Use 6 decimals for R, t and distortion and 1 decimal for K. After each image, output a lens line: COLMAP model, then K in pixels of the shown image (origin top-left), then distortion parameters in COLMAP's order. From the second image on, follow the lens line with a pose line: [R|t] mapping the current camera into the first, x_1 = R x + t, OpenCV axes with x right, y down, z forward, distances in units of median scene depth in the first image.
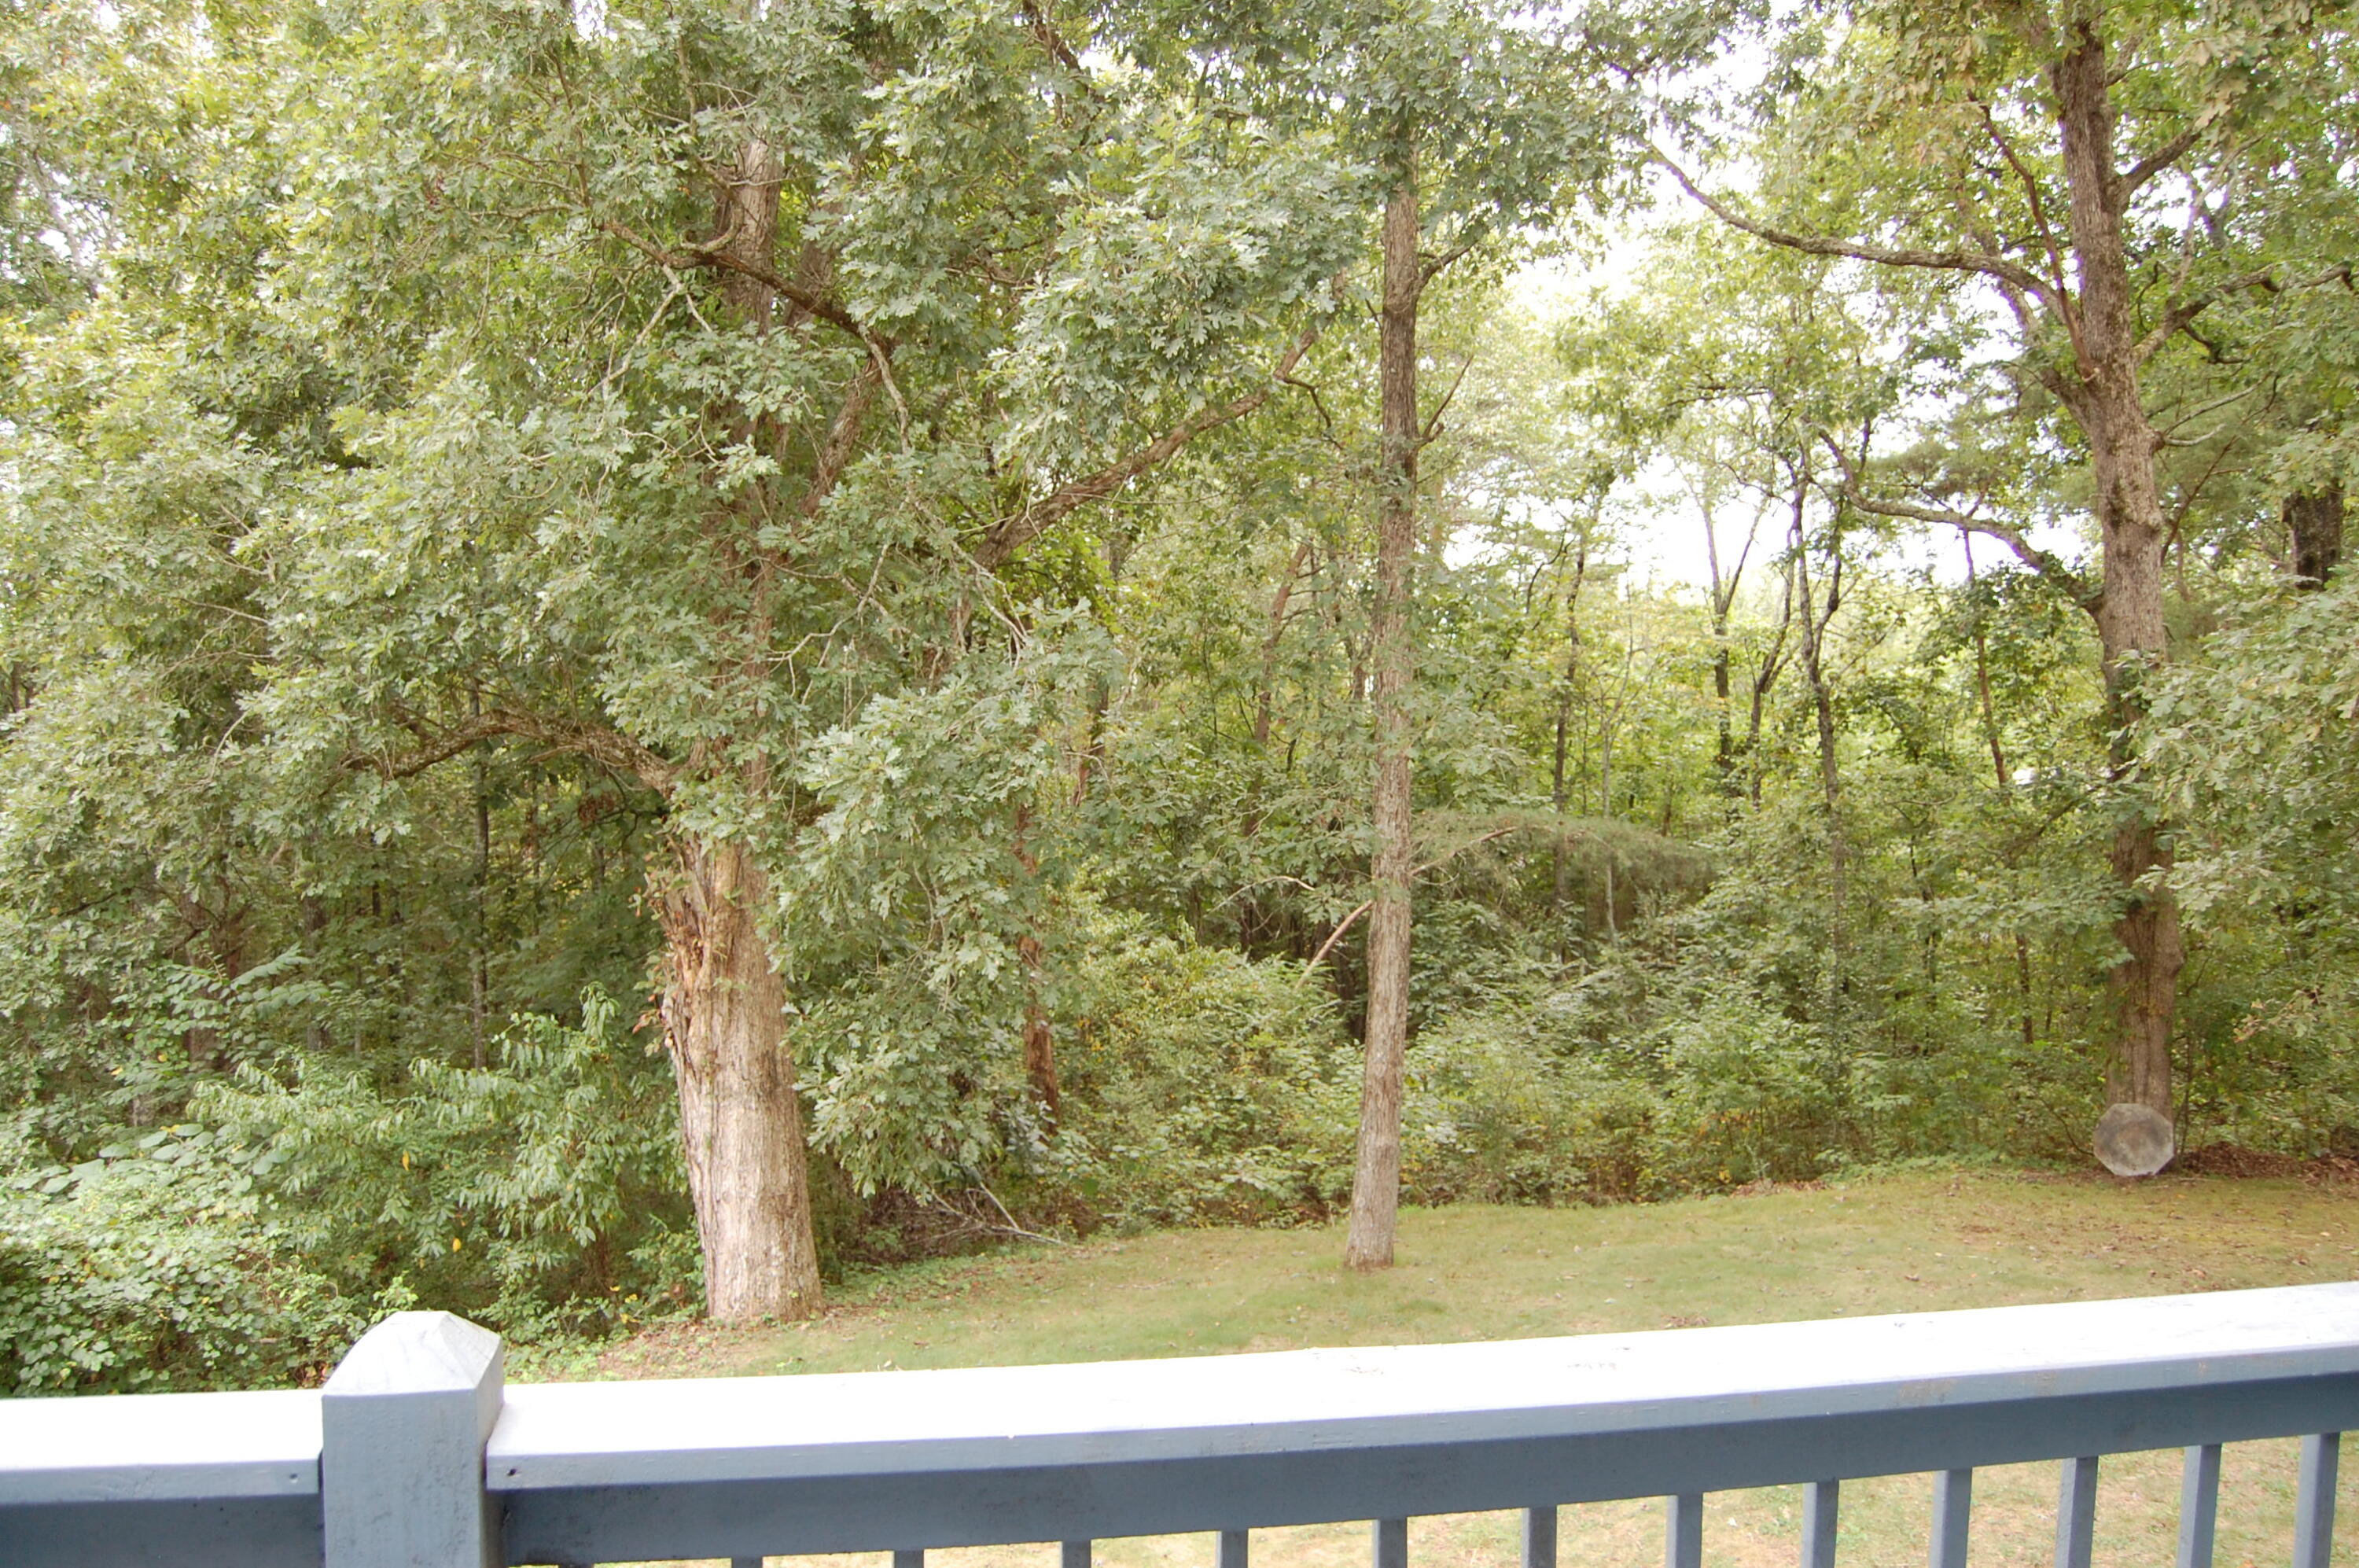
lens RADIAL K [[1835.2, 0, 1191.0], [0, 1835.2, 798.0], [0, 0, 1]] dist [-0.099349, 0.043496]
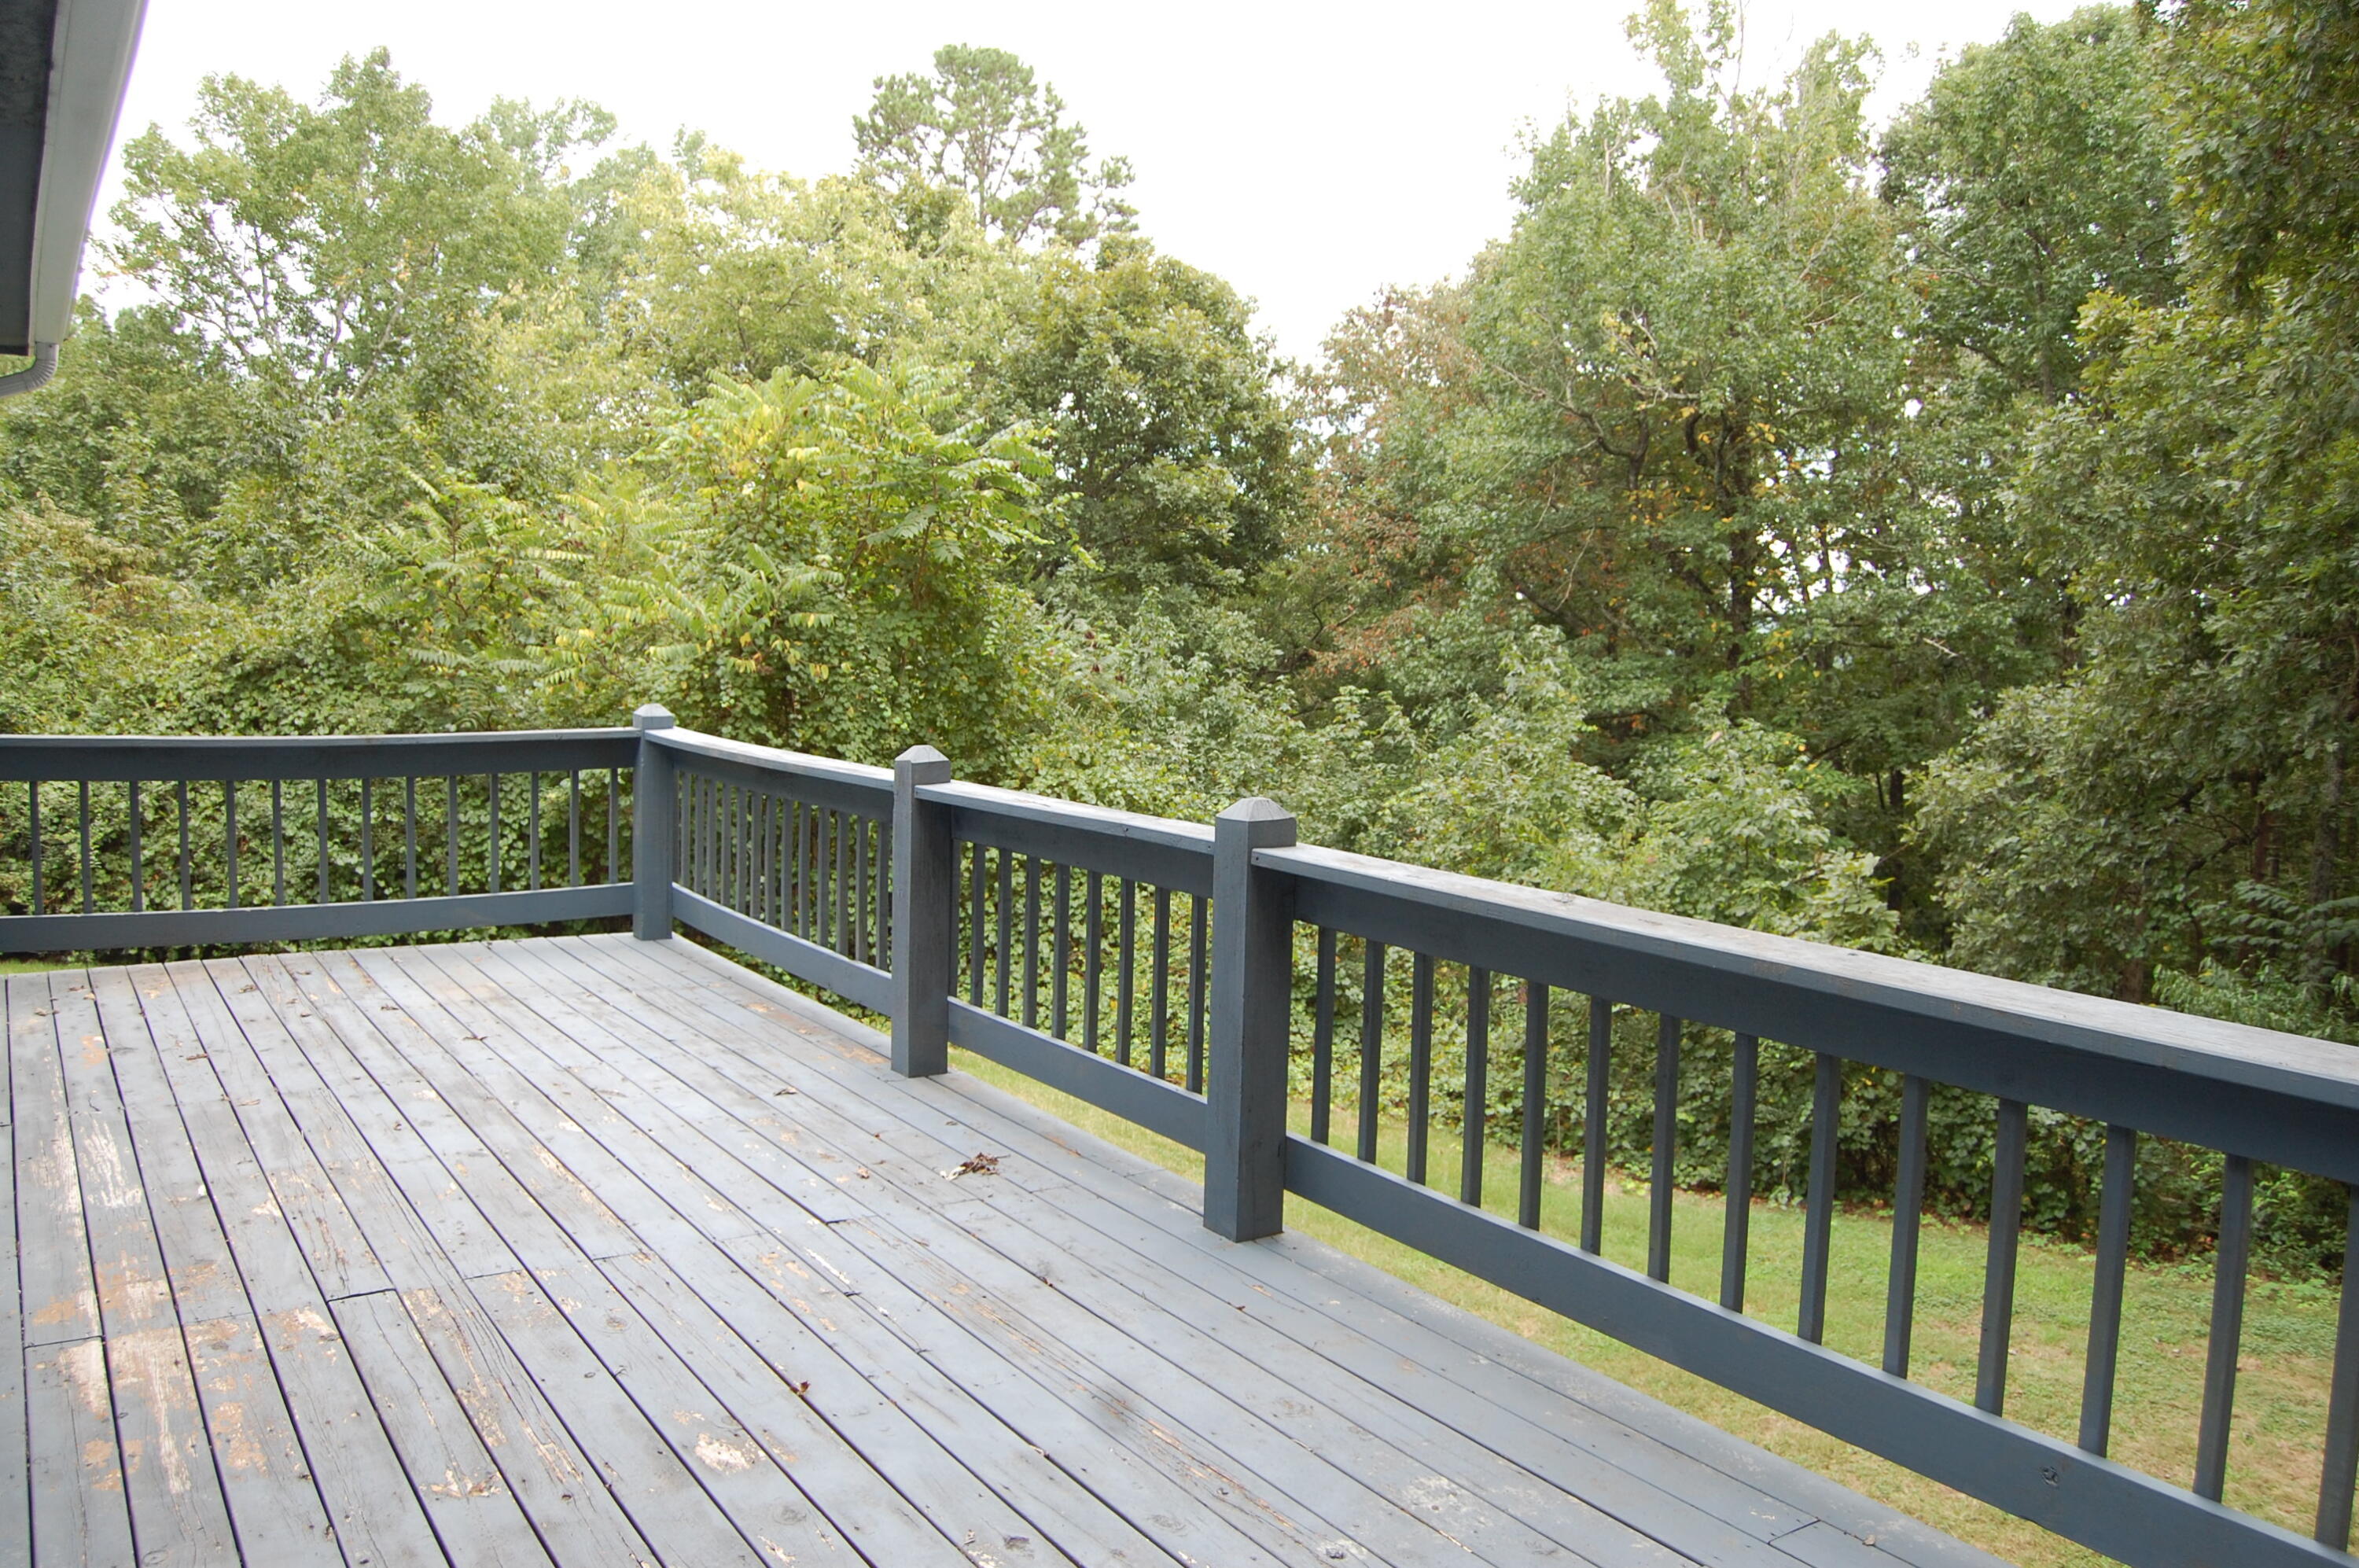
lens RADIAL K [[1835.2, 0, 1177.5], [0, 1835.2, 783.7], [0, 0, 1]] dist [-0.099349, 0.043496]
pose [[0.373923, 0.073614, -0.924534, 0.251799], [-0.058548, 0.996730, 0.055683, 0.018805], [0.925610, 0.033308, 0.377010, -0.004959]]
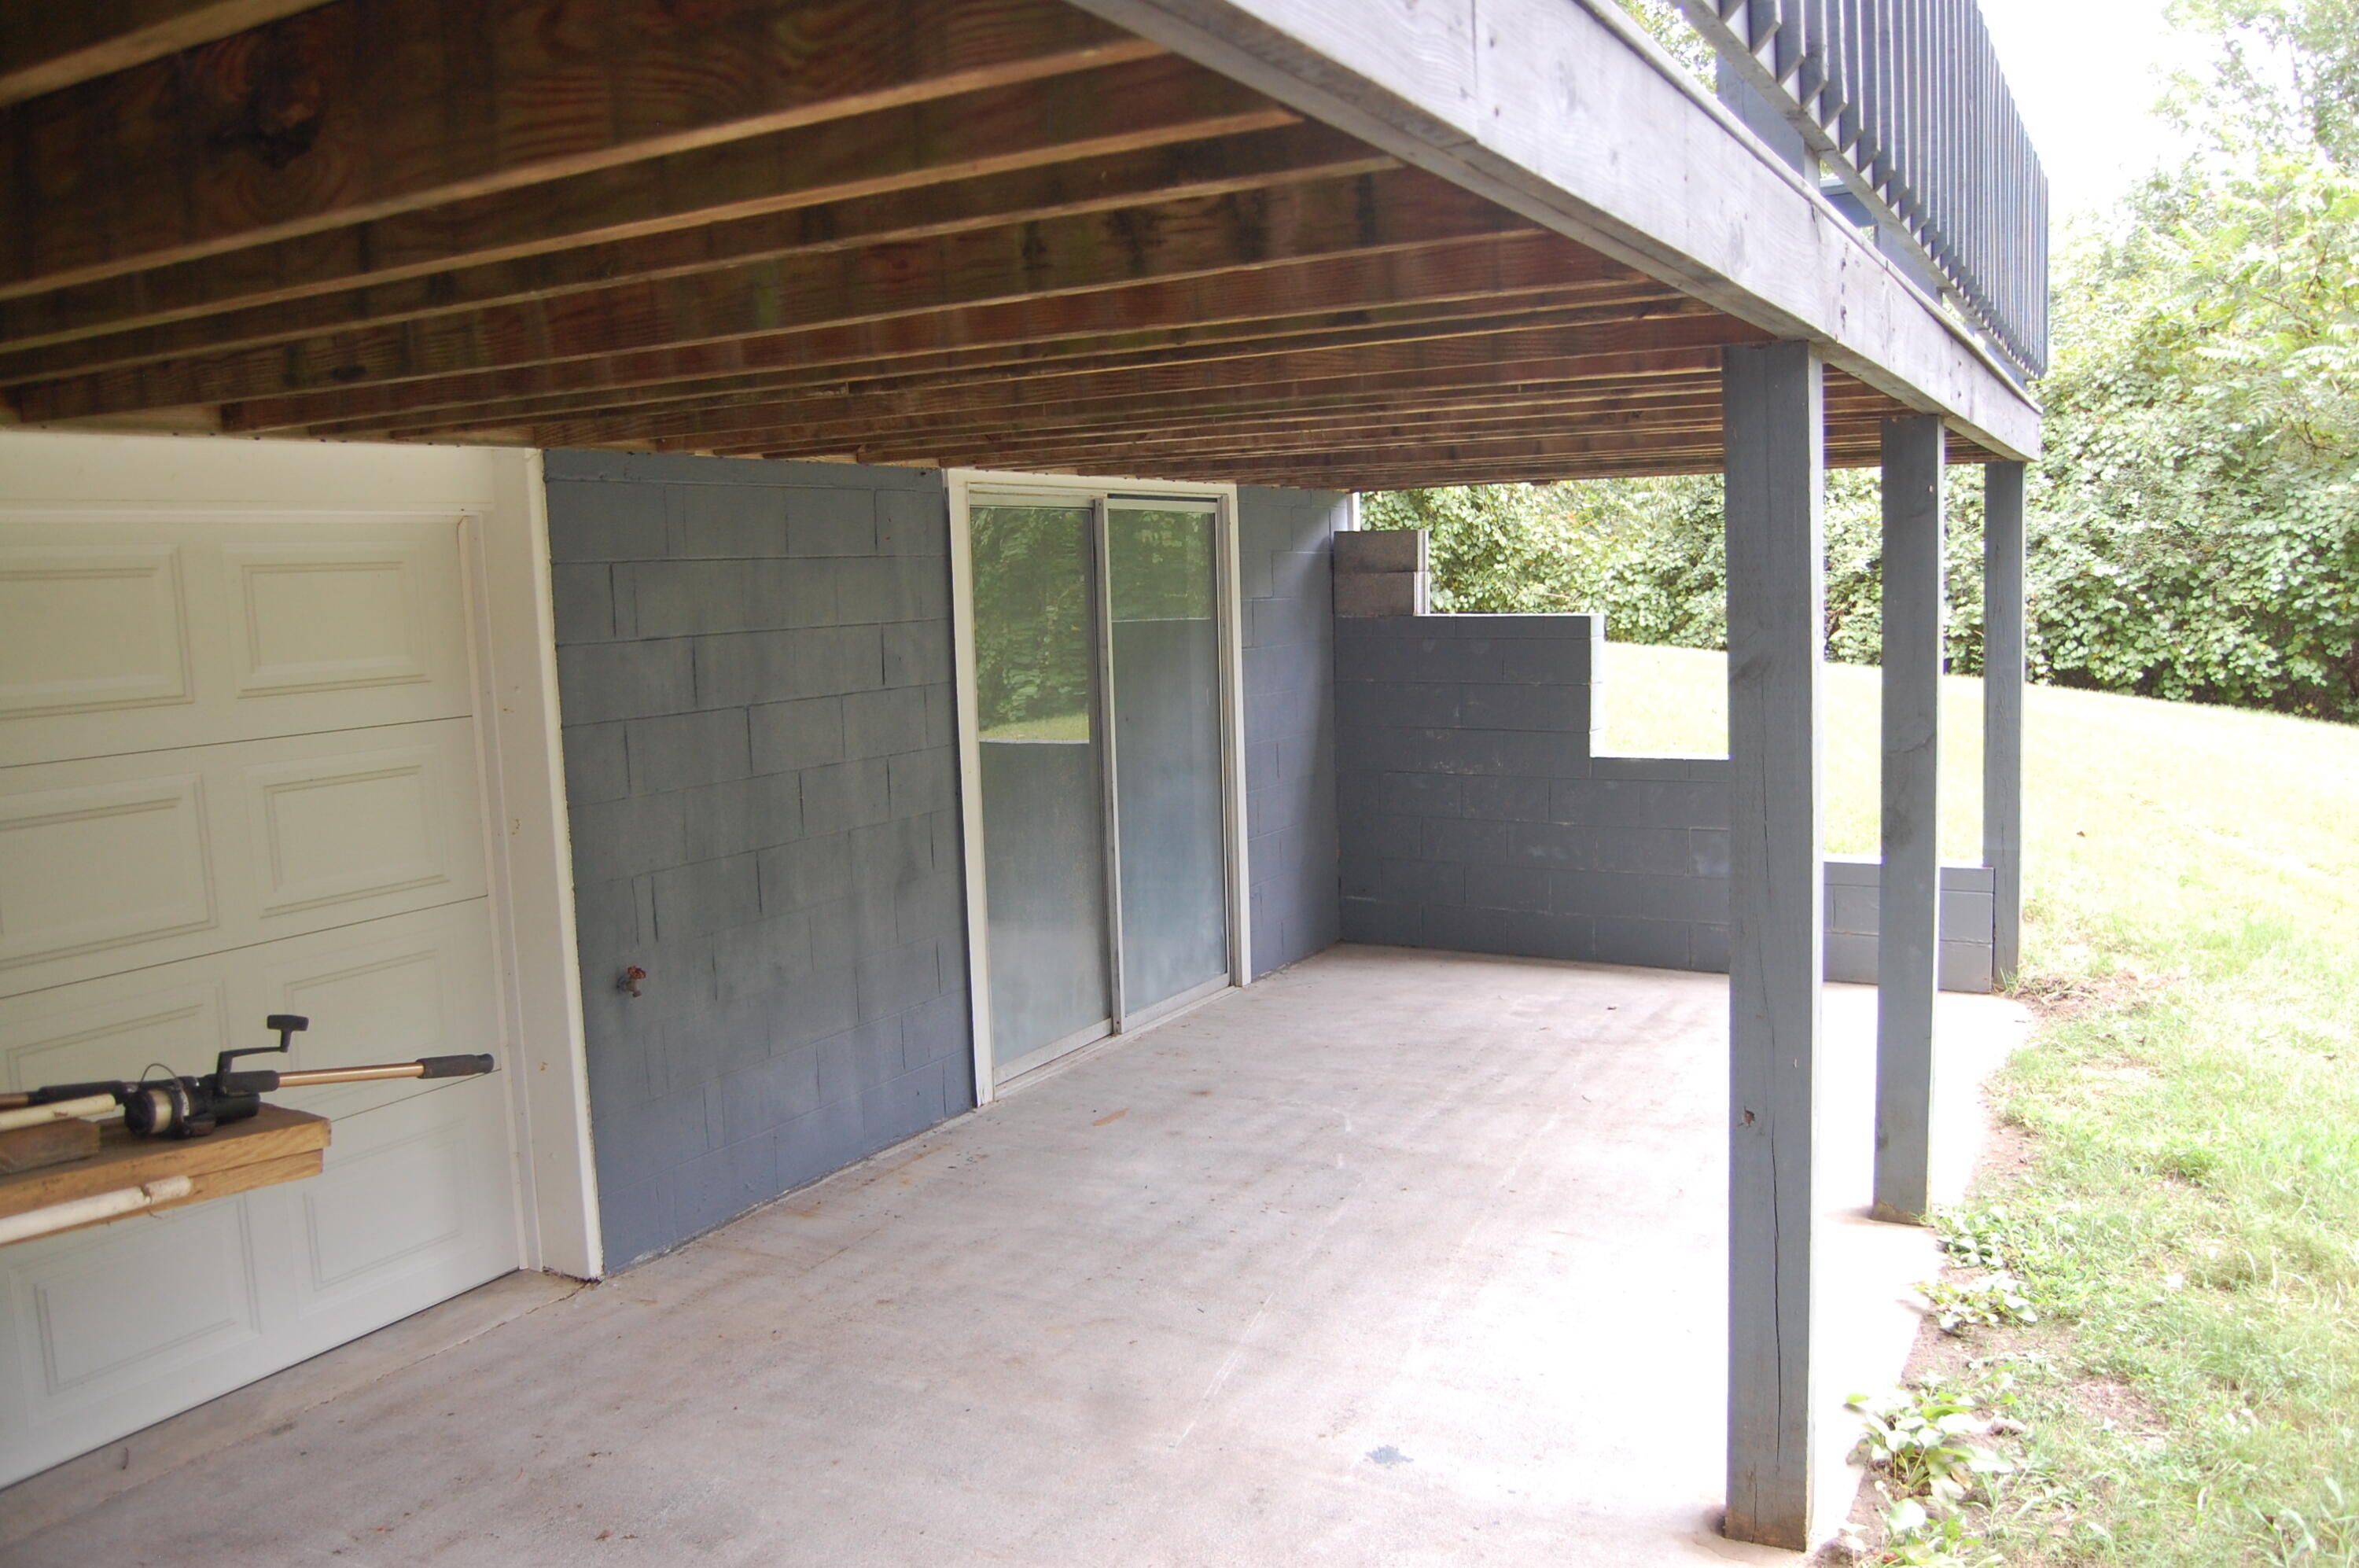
lens RADIAL K [[1835.2, 0, 1177.2], [0, 1835.2, 789.0], [0, 0, 1]] dist [-0.099349, 0.043496]
pose [[-0.653827, 0.092790, -0.750933, 0.175576], [-0.011467, 0.991123, 0.132454, 0.165891], [0.756557, 0.095213, -0.646959, 0.241437]]
